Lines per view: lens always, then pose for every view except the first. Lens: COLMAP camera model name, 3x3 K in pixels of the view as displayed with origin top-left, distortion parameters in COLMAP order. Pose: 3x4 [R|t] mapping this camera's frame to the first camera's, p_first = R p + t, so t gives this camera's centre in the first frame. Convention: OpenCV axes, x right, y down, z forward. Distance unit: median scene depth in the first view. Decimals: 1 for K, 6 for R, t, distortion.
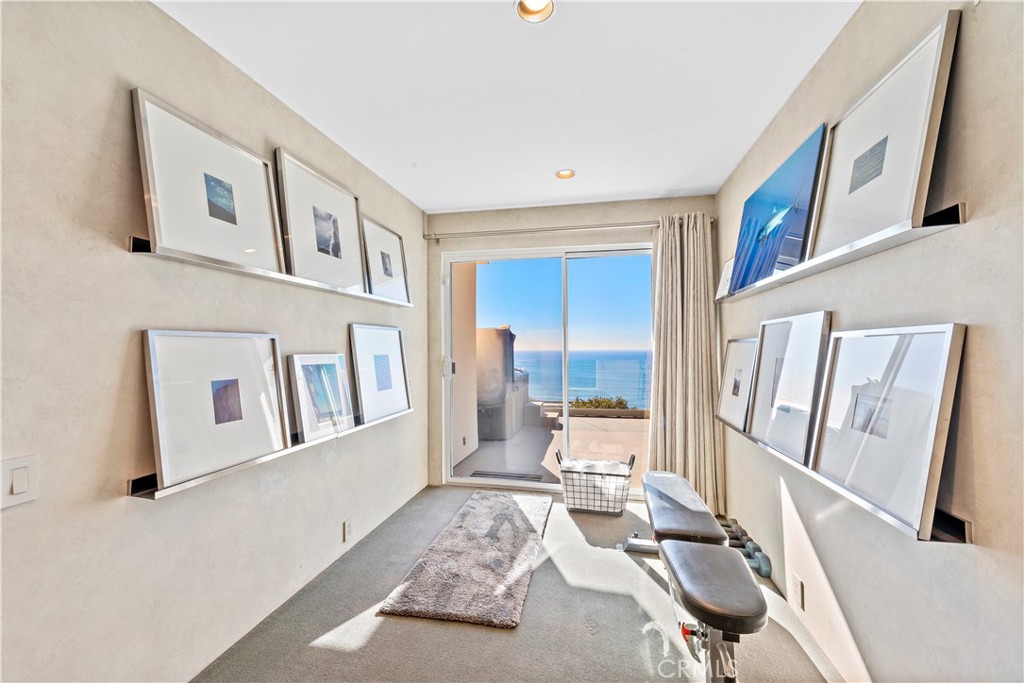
lens RADIAL K [[402.6, 0, 513.5], [0, 402.6, 344.1], [0, 0, 1]] dist [0.013890, -0.002956]
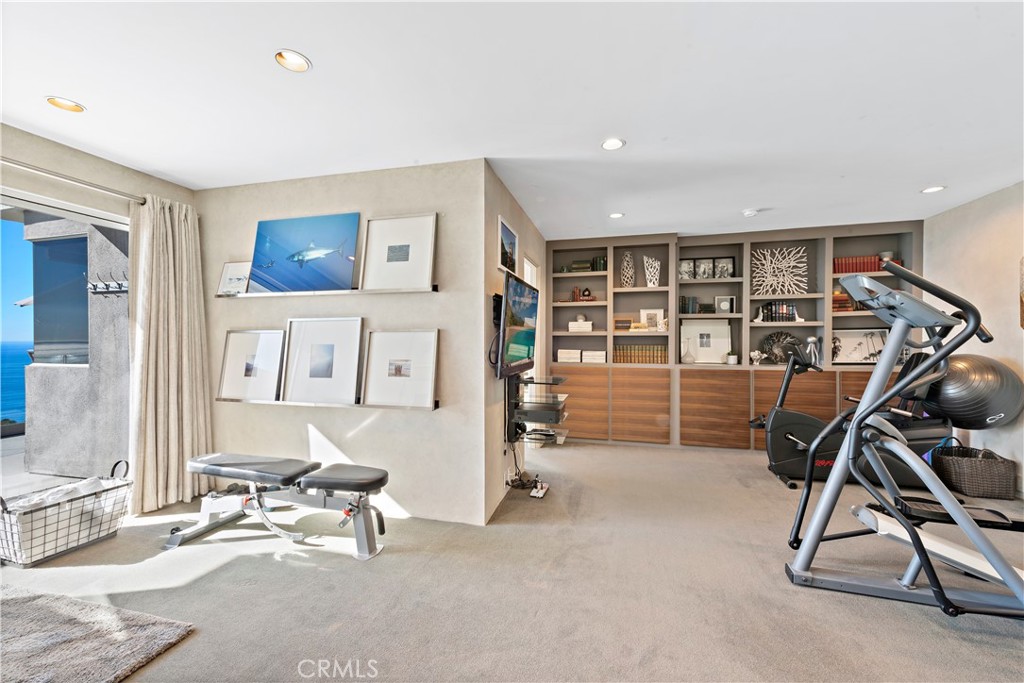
lens RADIAL K [[402.6, 0, 513.5], [0, 402.6, 344.1], [0, 0, 1]] dist [0.013890, -0.002956]
pose [[0.054866, -0.014994, 0.998381, -0.543384], [-0.009661, 0.999832, 0.015547, 0.001673], [-0.998447, -0.010499, 0.054711, 0.119716]]
